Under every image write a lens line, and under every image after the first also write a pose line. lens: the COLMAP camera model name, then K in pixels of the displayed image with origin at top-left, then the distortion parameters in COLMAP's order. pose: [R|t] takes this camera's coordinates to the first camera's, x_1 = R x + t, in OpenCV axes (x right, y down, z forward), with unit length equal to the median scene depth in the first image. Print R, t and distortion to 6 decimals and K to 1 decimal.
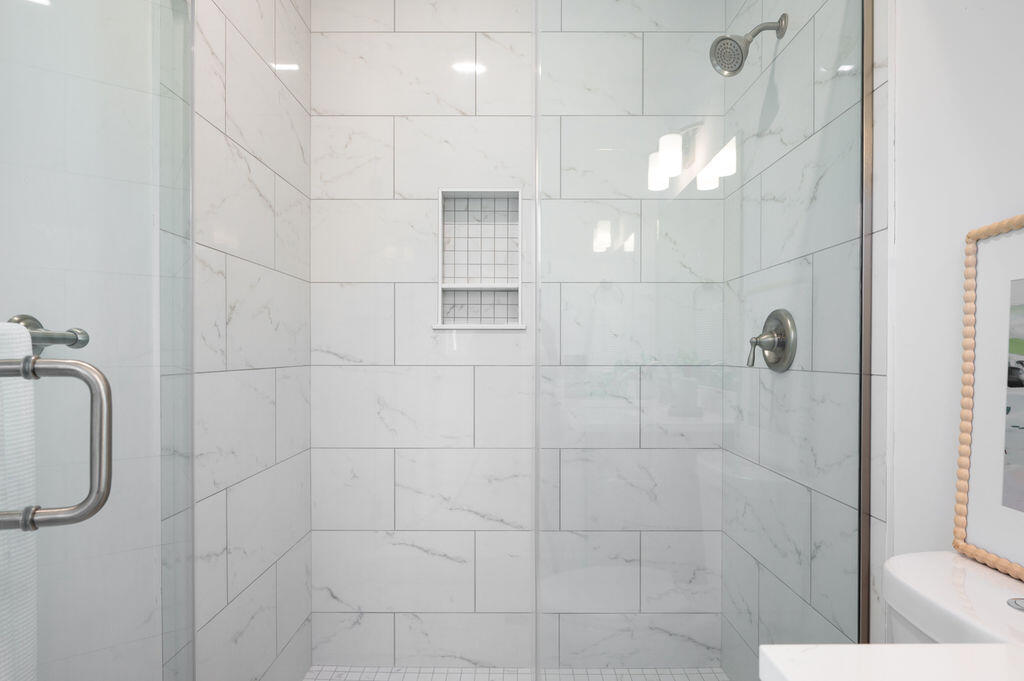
lens RADIAL K [[560.2, 0, 513.3], [0, 560.2, 356.5], [0, 0, 1]] dist [0.002231, 0.000564]
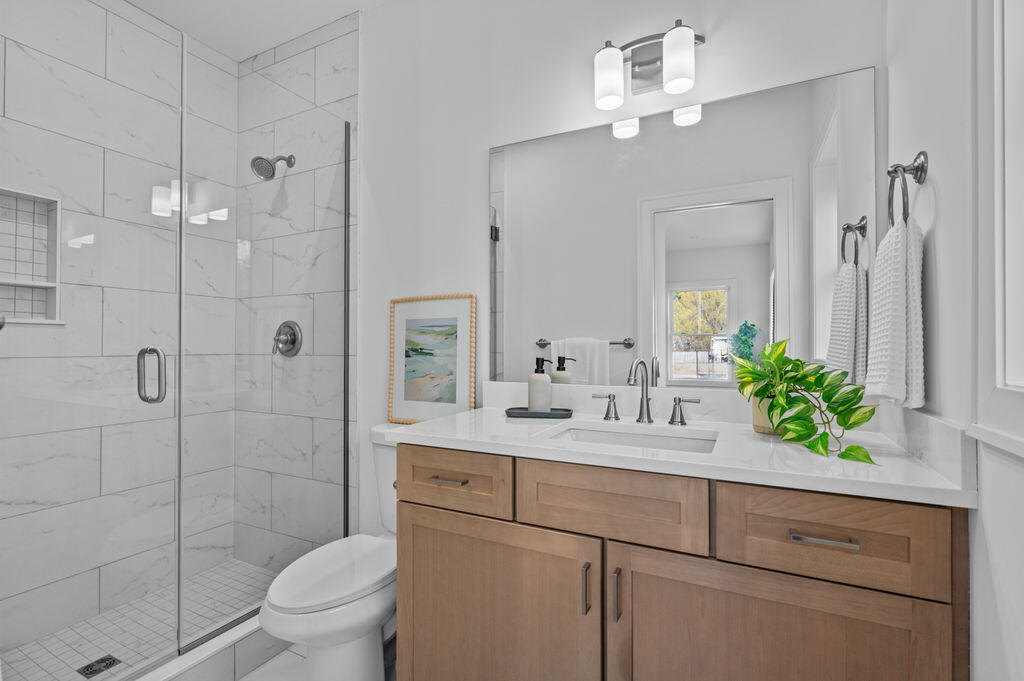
lens RADIAL K [[464.0, 0, 512.0], [0, 464.0, 340.5], [0, 0, 1]] dist [-0.032318, 0.000015]
pose [[0.451797, 0.009586, 0.892069, -0.500814], [0.007093, 0.999872, -0.014337, 0.003099], [-0.892092, 0.012805, 0.451672, -0.276131]]
